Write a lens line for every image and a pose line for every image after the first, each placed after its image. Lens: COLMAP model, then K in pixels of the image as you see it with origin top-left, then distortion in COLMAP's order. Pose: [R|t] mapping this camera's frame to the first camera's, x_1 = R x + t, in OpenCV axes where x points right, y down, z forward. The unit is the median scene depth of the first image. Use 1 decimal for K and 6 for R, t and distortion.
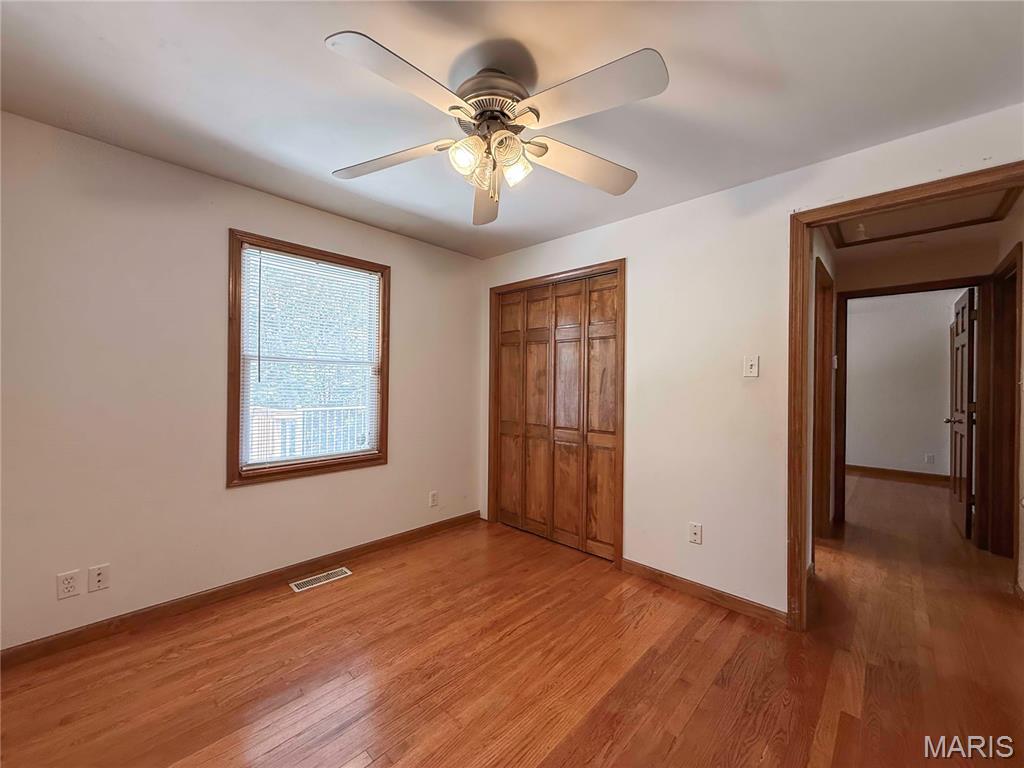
lens RADIAL K [[408.4, 0, 509.4], [0, 408.4, 380.9], [0, 0, 1]] dist [0.001325, 0.000347]
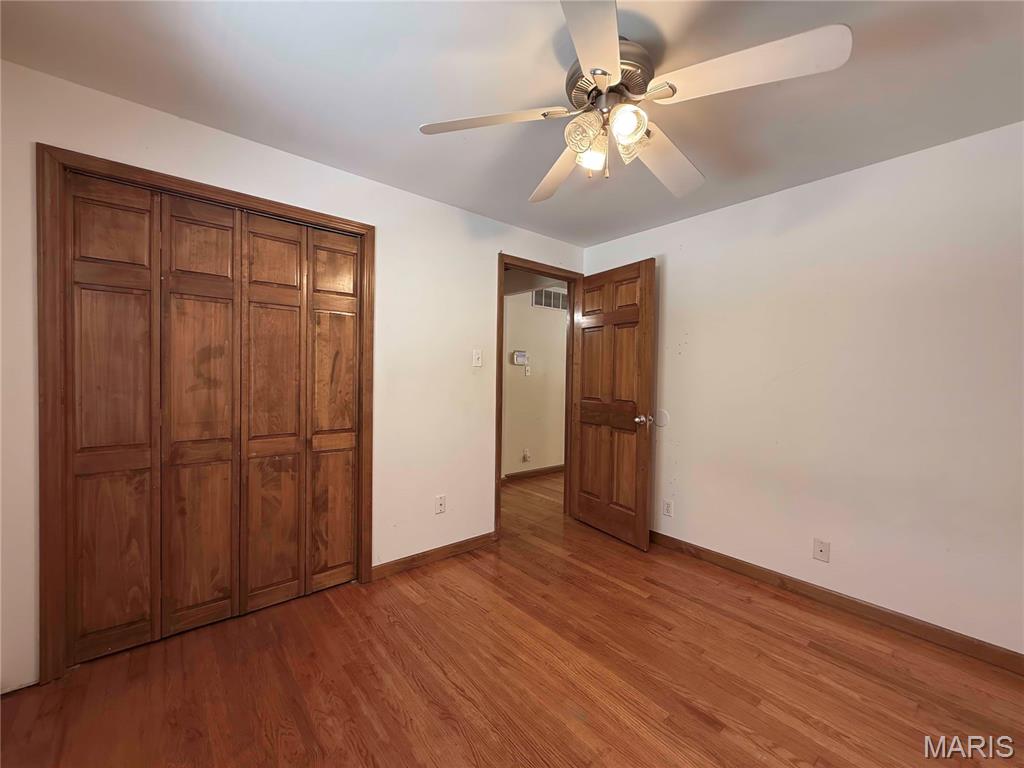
lens RADIAL K [[408.4, 0, 509.4], [0, 408.4, 380.9], [0, 0, 1]] dist [0.001325, 0.000347]
pose [[0.113627, -0.030347, 0.993060, -0.522121], [-0.023815, 0.999163, 0.033258, -0.008127], [-0.993238, -0.027429, 0.112810, 0.571281]]
